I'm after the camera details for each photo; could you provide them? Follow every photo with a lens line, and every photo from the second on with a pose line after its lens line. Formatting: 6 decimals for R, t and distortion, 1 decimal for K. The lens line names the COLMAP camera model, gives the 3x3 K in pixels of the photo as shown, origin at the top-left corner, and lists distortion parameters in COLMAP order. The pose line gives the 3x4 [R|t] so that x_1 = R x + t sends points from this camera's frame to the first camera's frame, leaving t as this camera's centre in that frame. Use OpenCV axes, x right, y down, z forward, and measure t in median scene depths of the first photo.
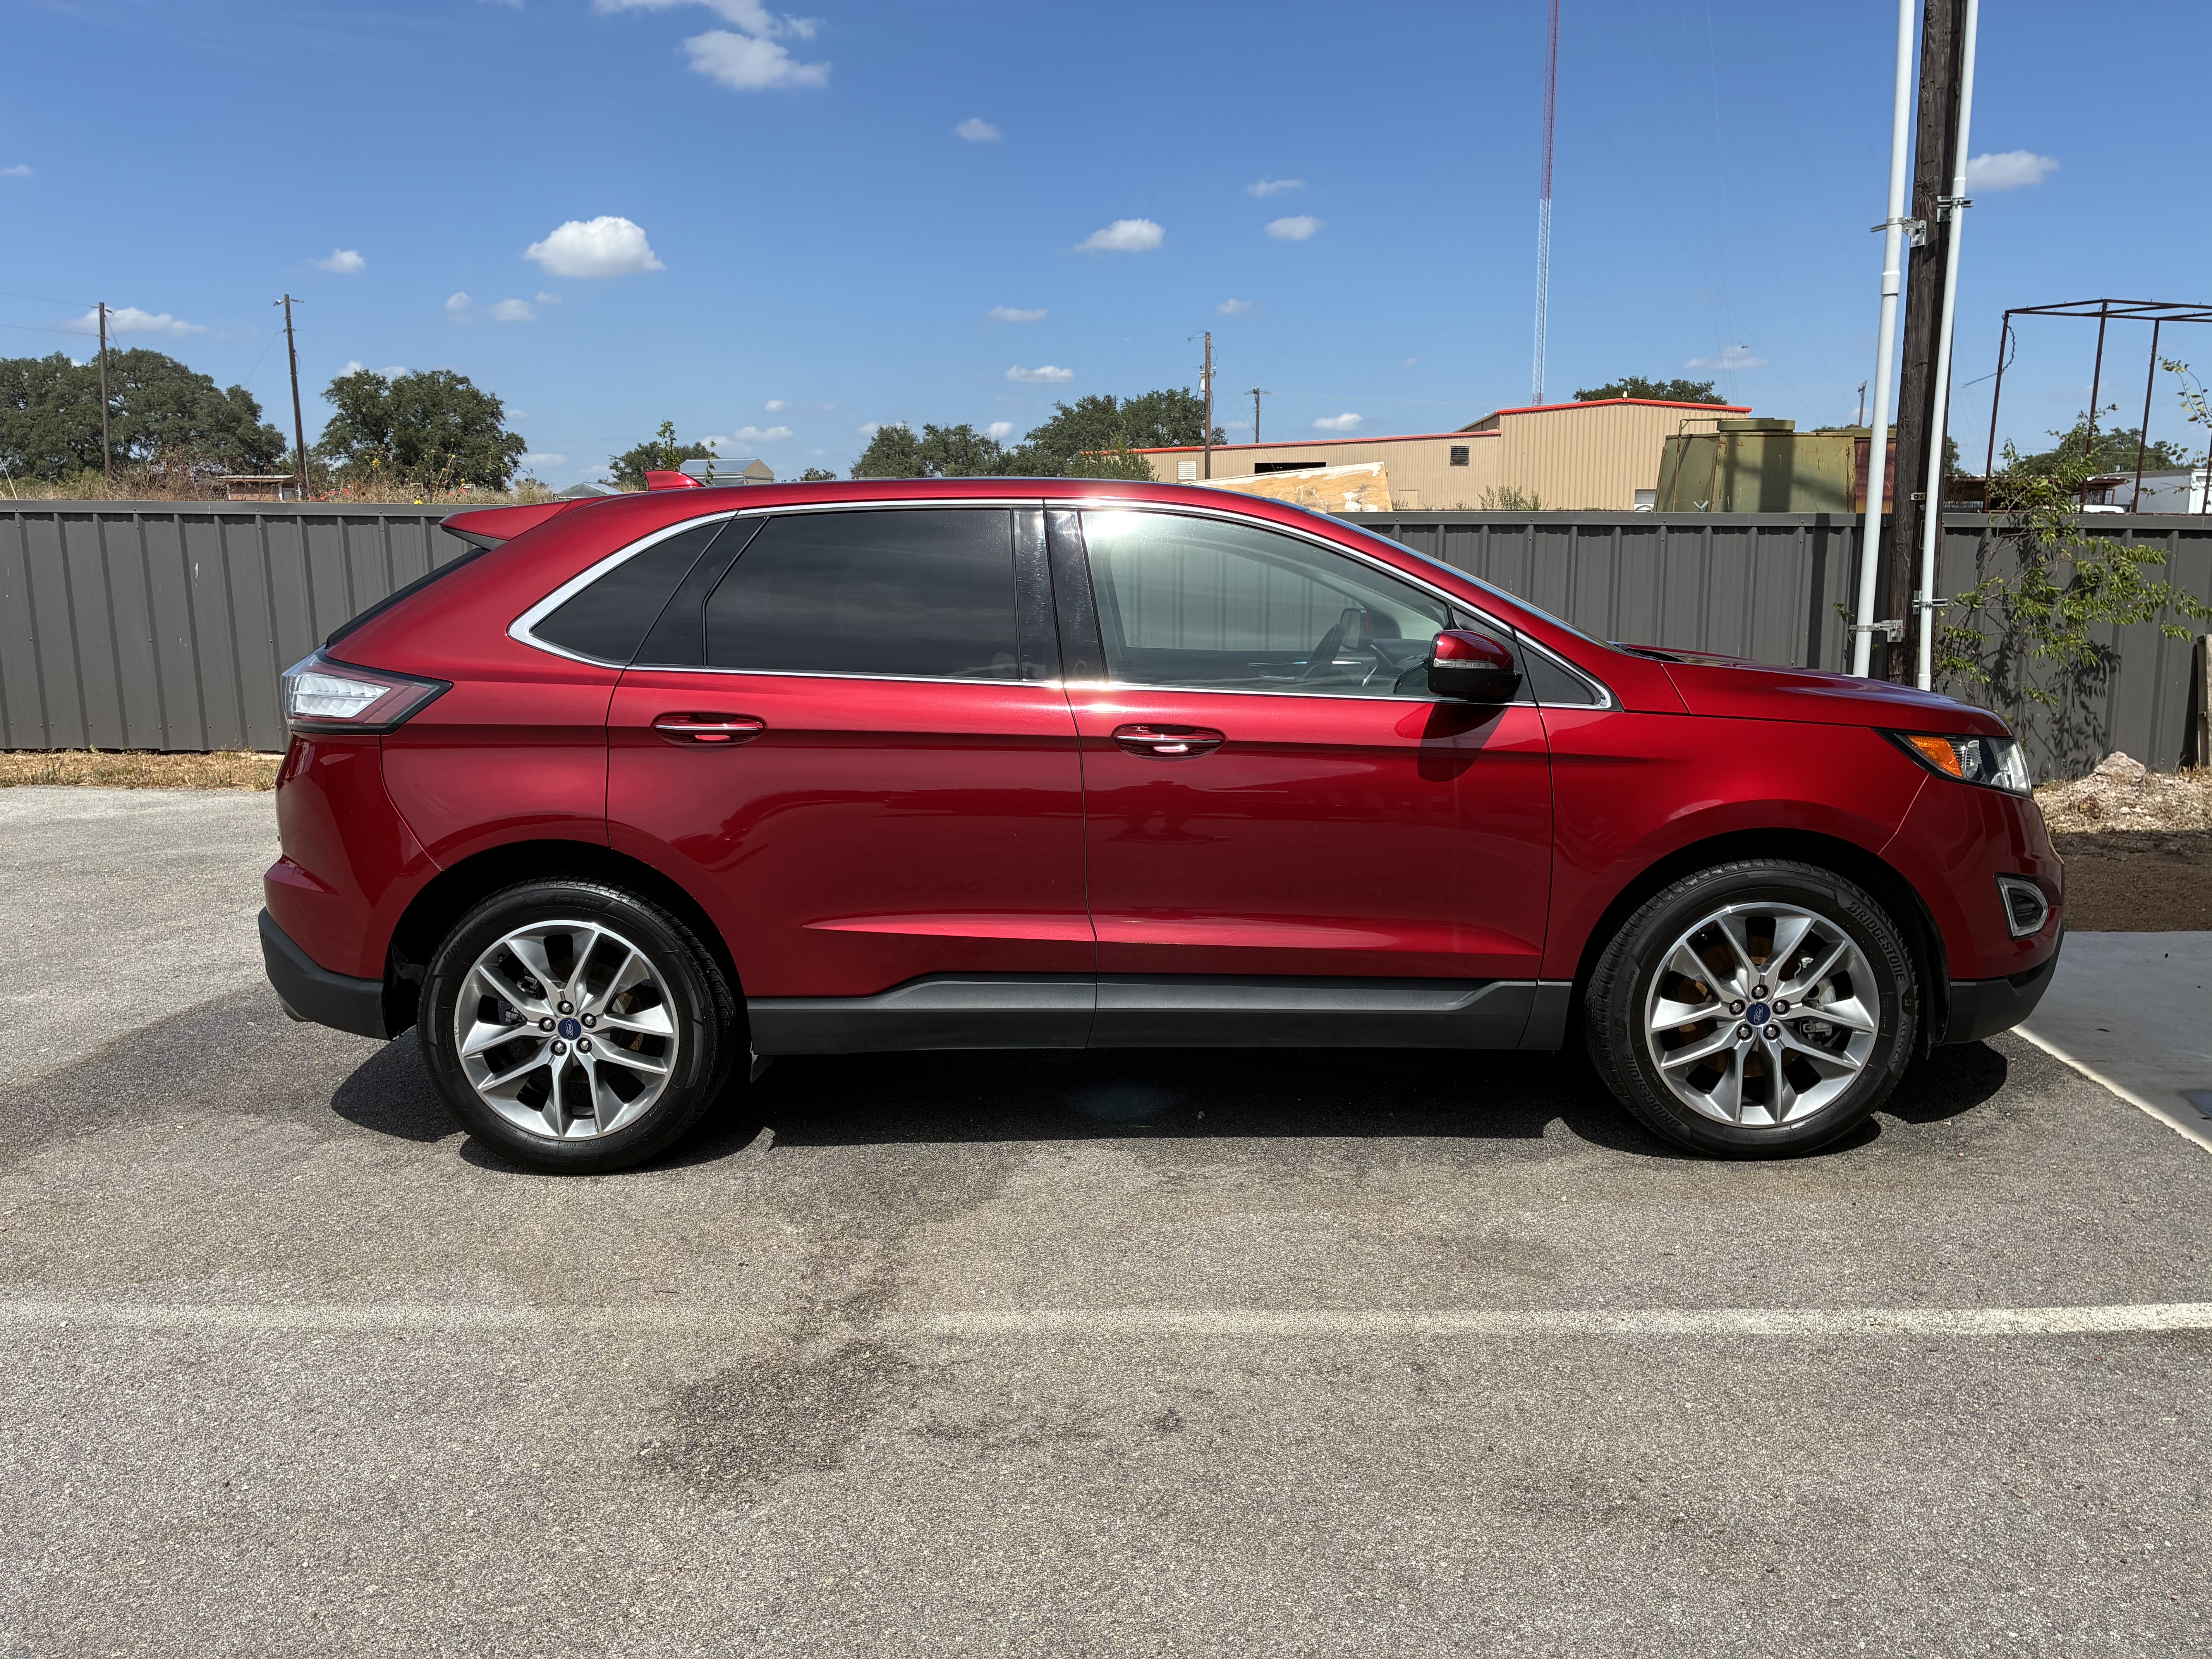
lens RADIAL K [[1667.4, 0, 1106.0], [0, 1667.4, 829.5], [0, 0, 1]] dist [0.026241, -0.014795]
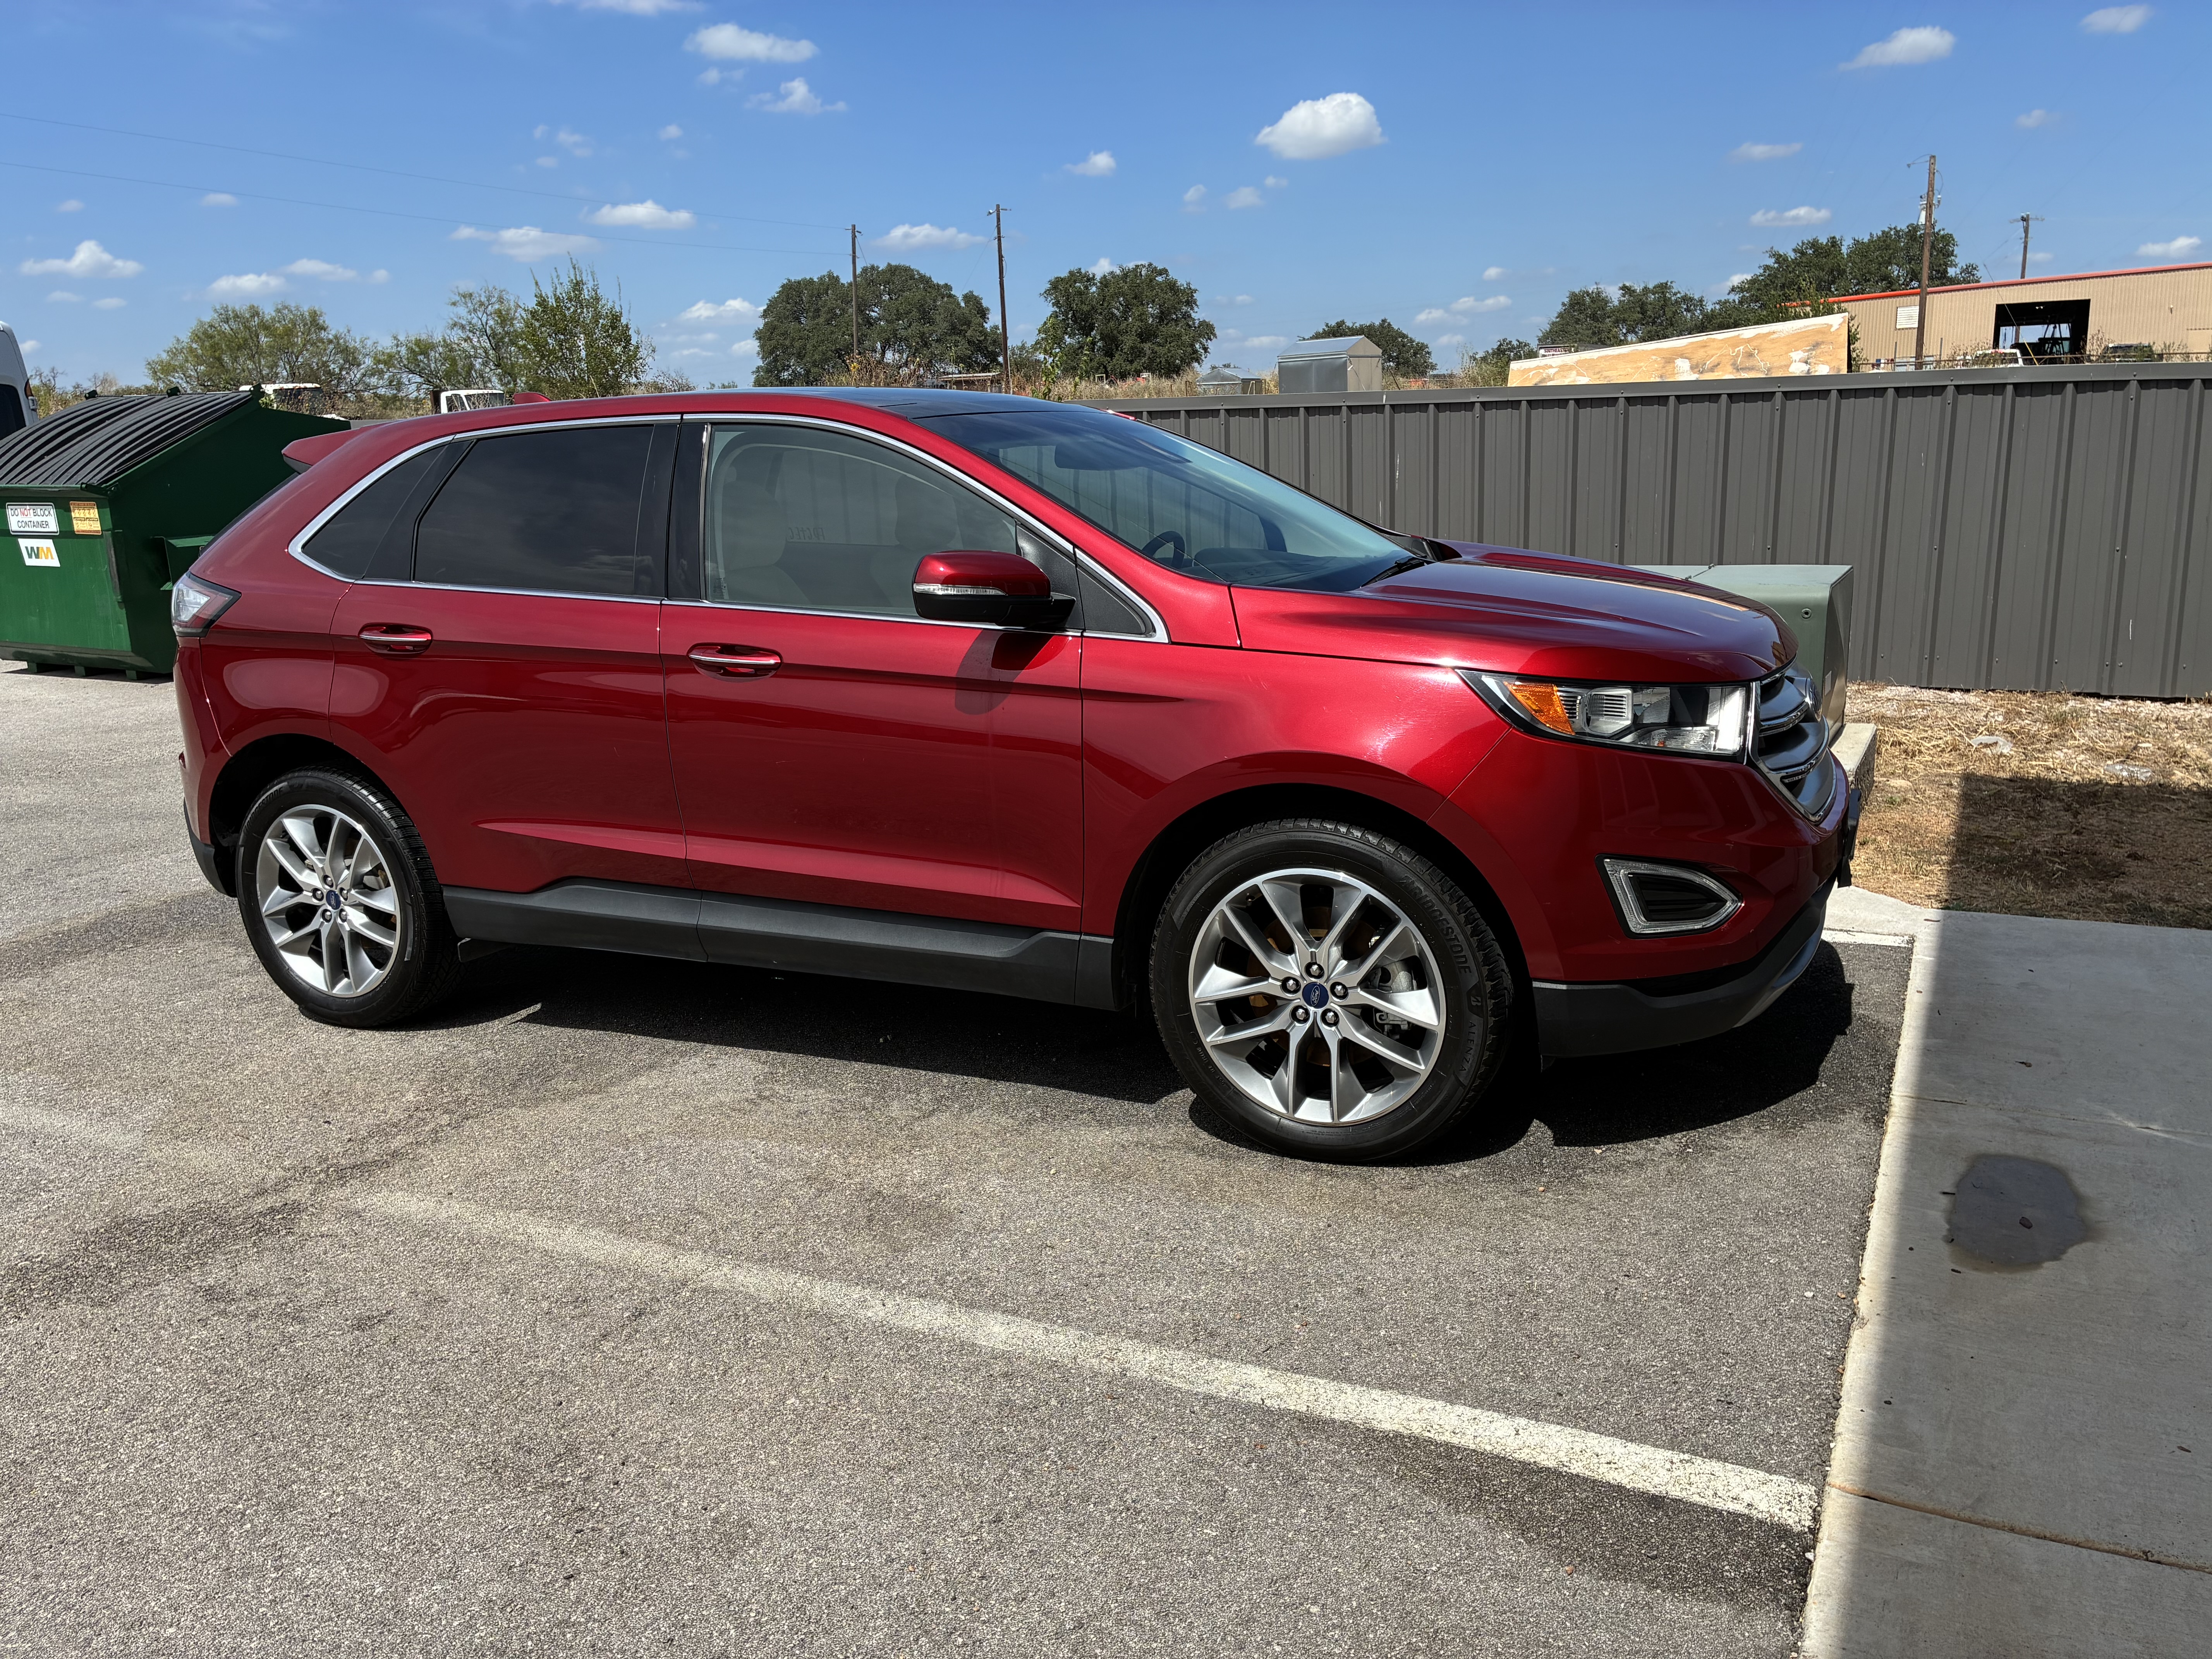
lens RADIAL K [[1657.6, 0, 1106.0], [0, 1657.6, 829.5], [0, 0, 1]] dist [0.040595, -0.030606]
pose [[0.916492, 0.066230, -0.394533, 0.573521], [-0.037337, 0.996057, 0.080474, -0.037739], [0.398307, -0.059024, 0.915351, 0.159253]]
